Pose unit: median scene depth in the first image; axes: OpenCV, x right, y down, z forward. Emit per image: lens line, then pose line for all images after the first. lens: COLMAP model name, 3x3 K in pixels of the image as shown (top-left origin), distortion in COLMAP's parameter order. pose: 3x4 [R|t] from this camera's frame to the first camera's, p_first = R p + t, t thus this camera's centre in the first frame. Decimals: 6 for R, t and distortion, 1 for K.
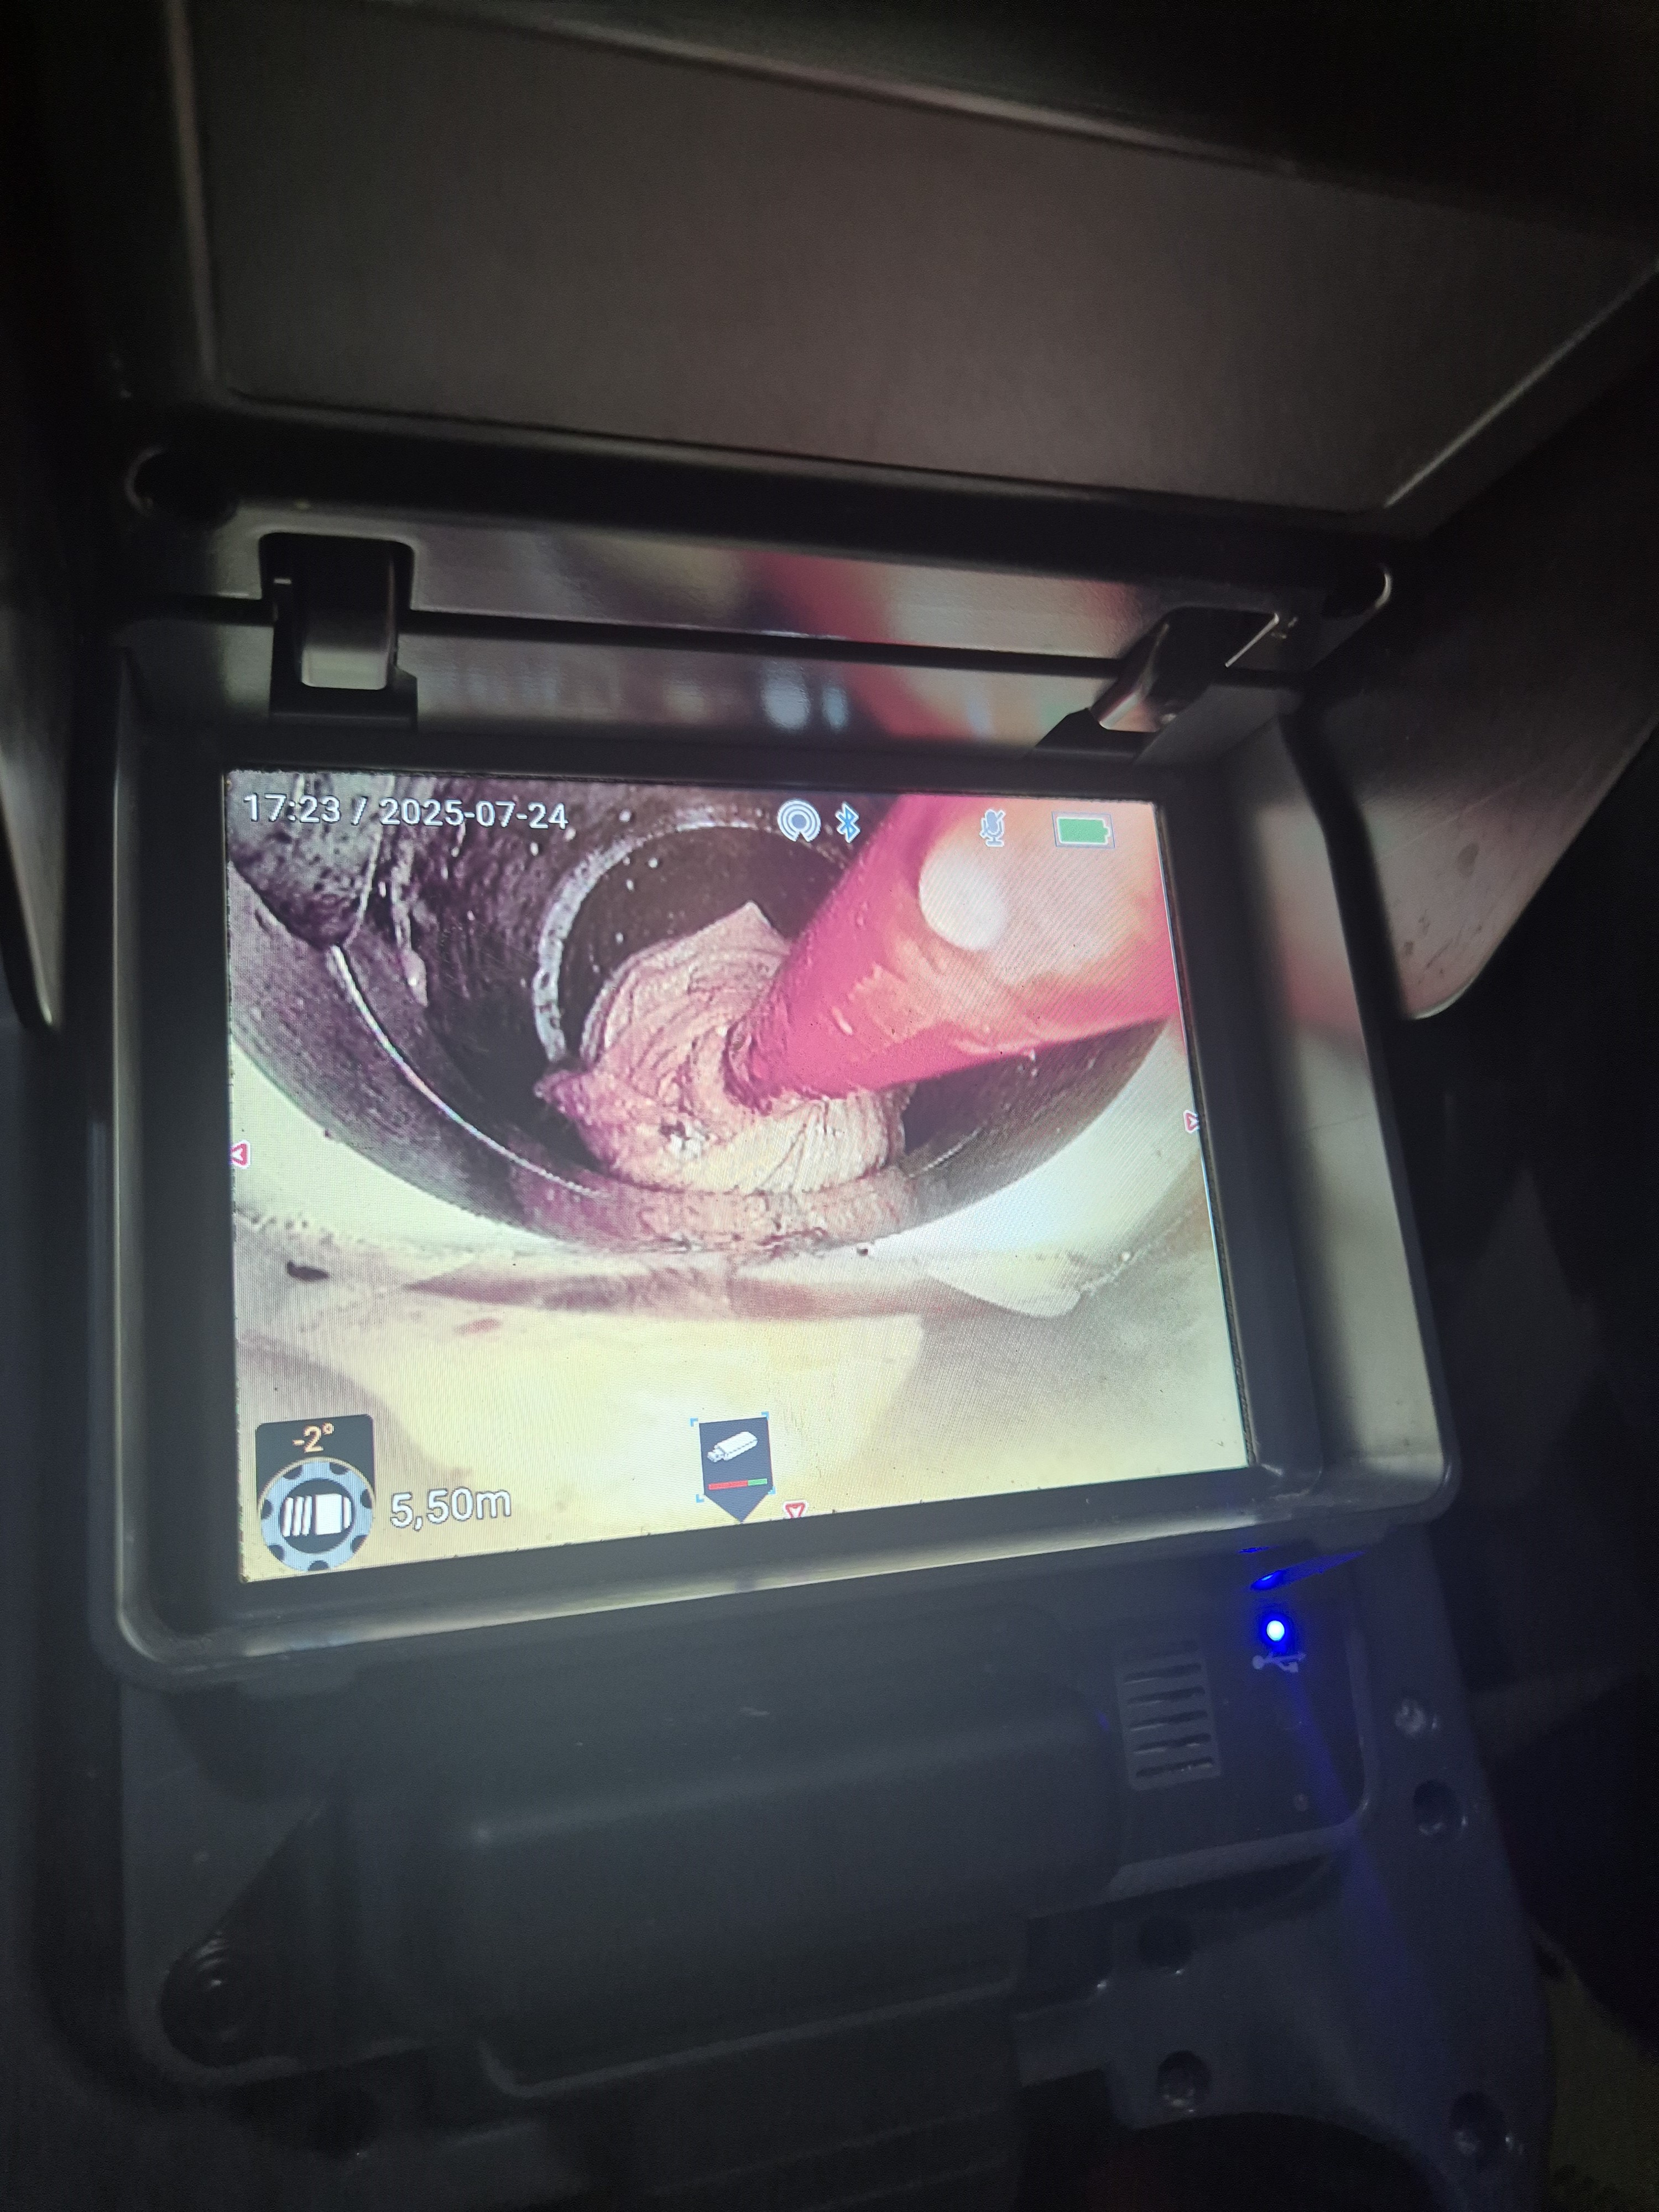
lens RADIAL K [[1668.7, 0, 829.5], [0, 1668.7, 1106.0], [0, 0, 1]] dist [-0.050349, 0.002923]
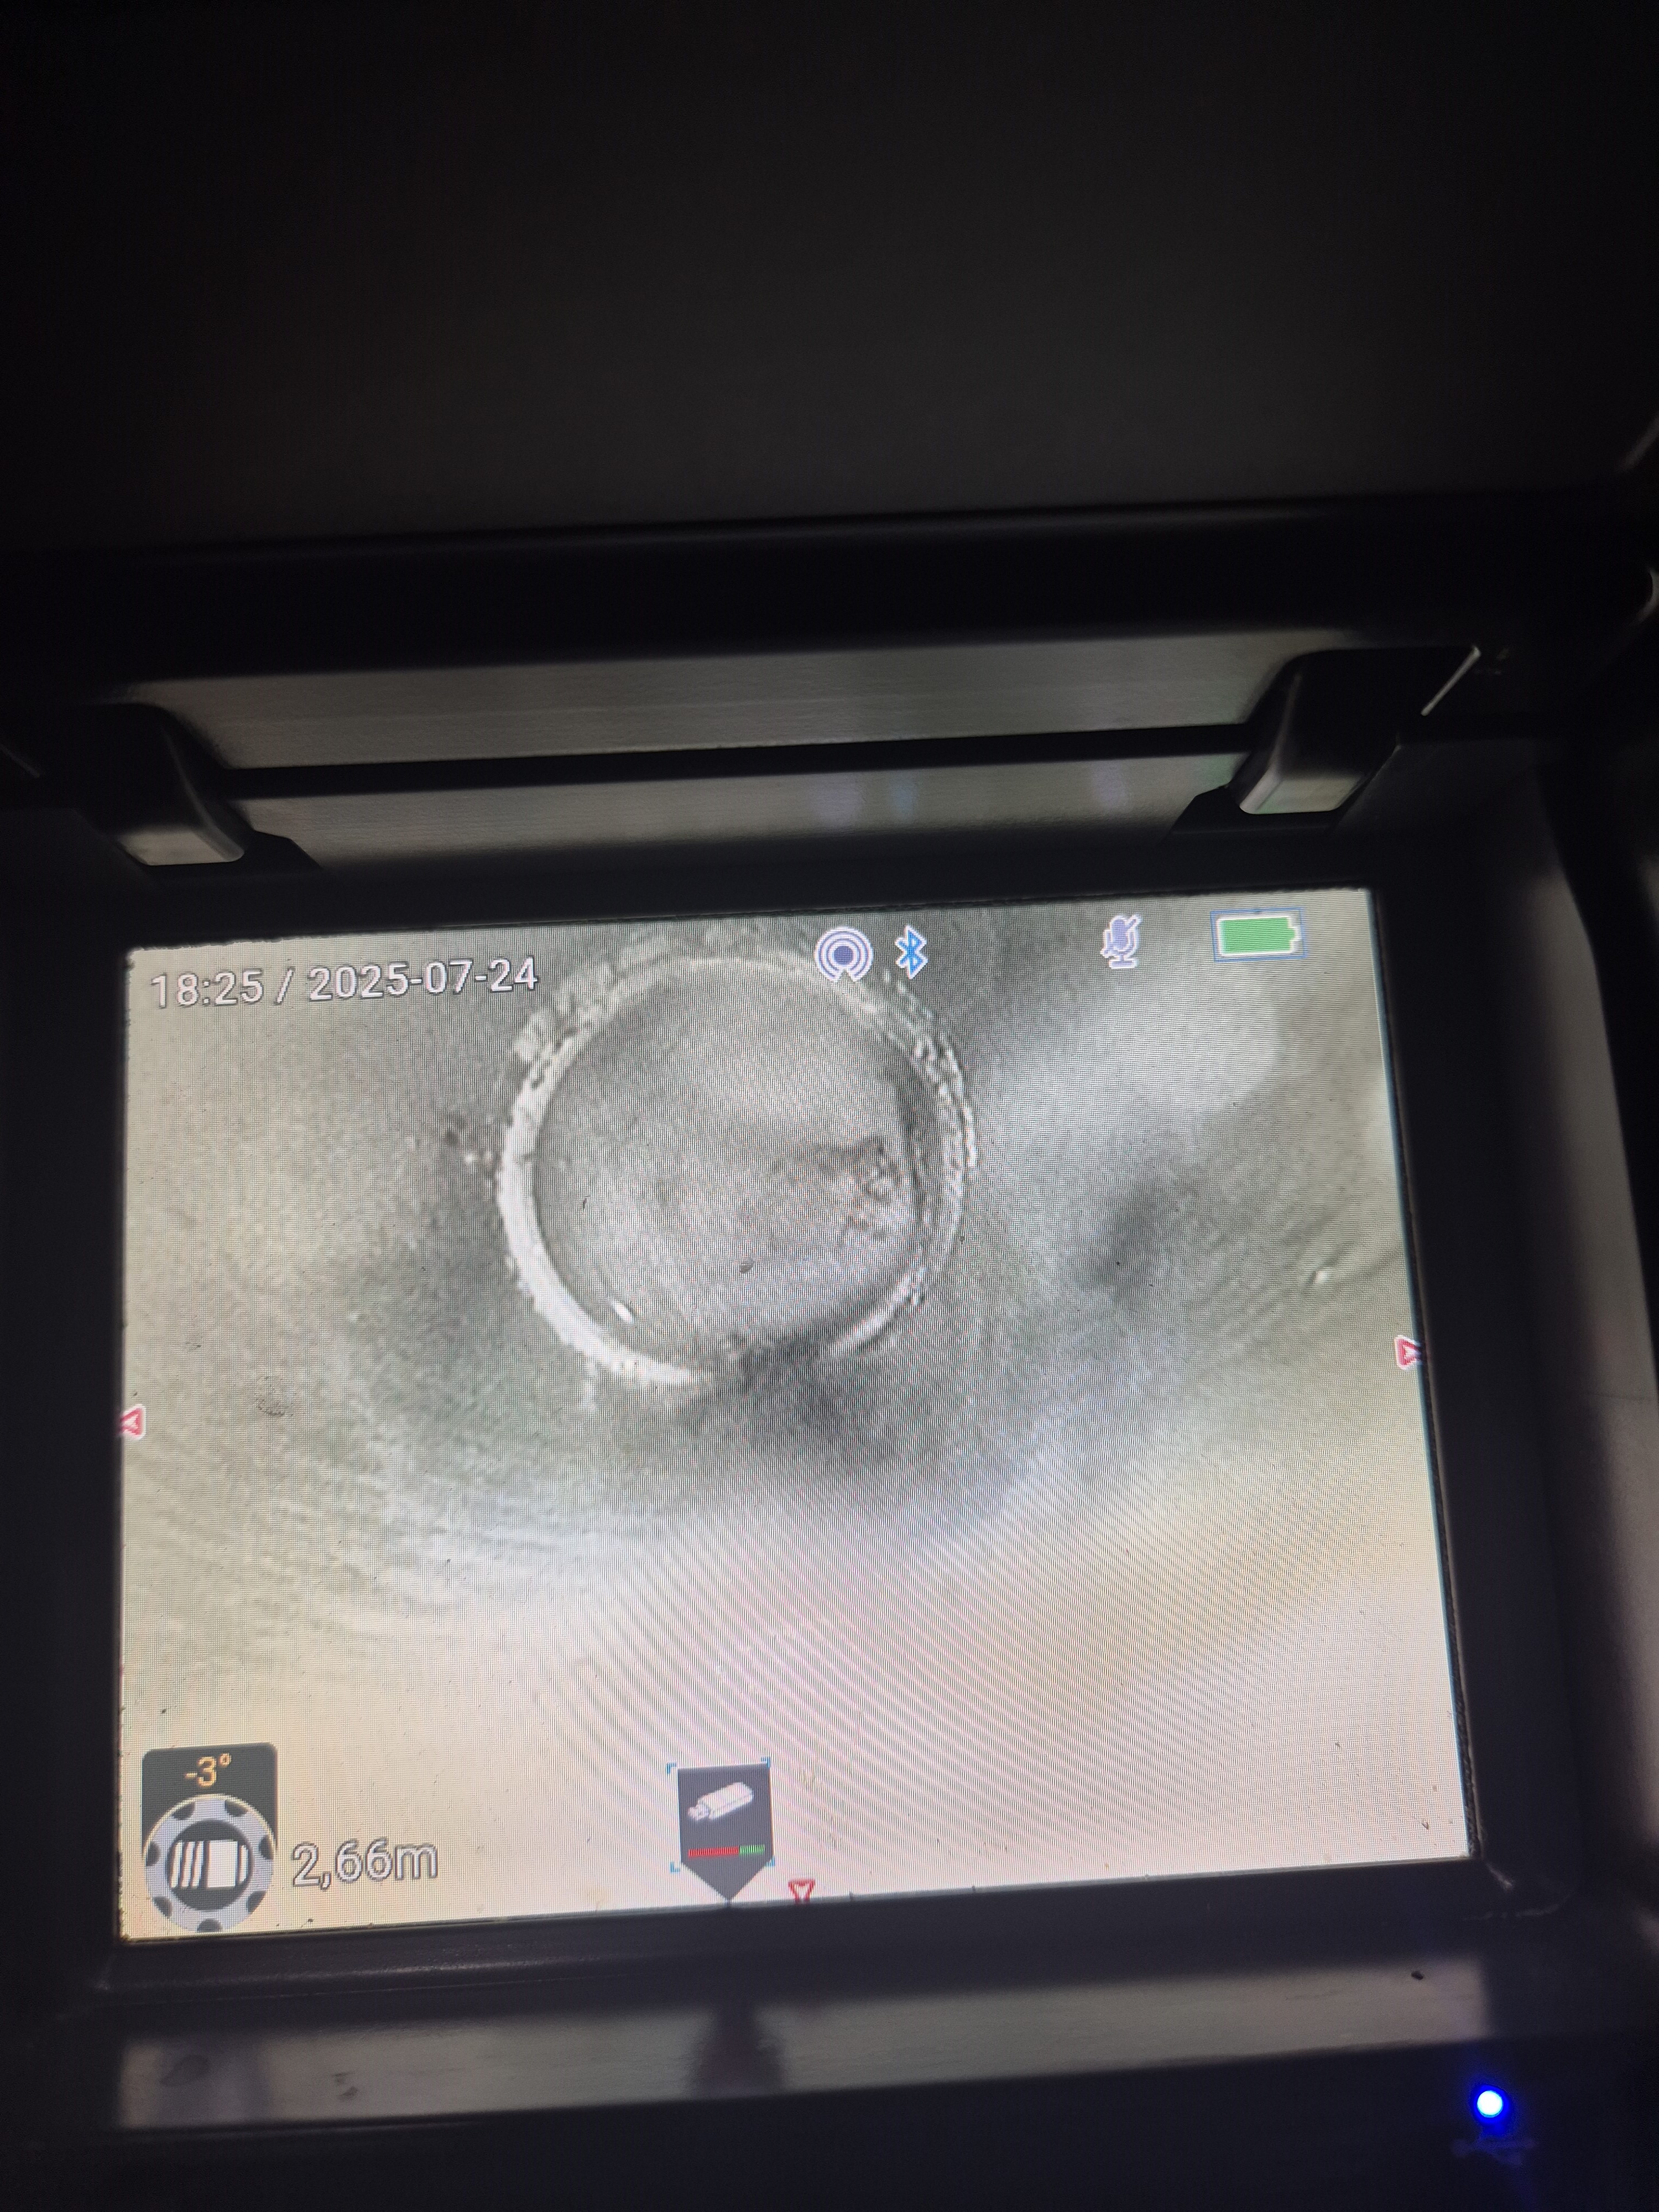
lens RADIAL K [[1668.7, 0, 829.5], [0, 1668.7, 1106.0], [0, 0, 1]] dist [-0.050349, 0.002923]
pose [[0.952937, -0.004963, -0.303129, 0.227292], [0.026802, 0.997330, 0.067929, -0.171780], [0.301982, -0.072857, 0.950525, 0.308109]]
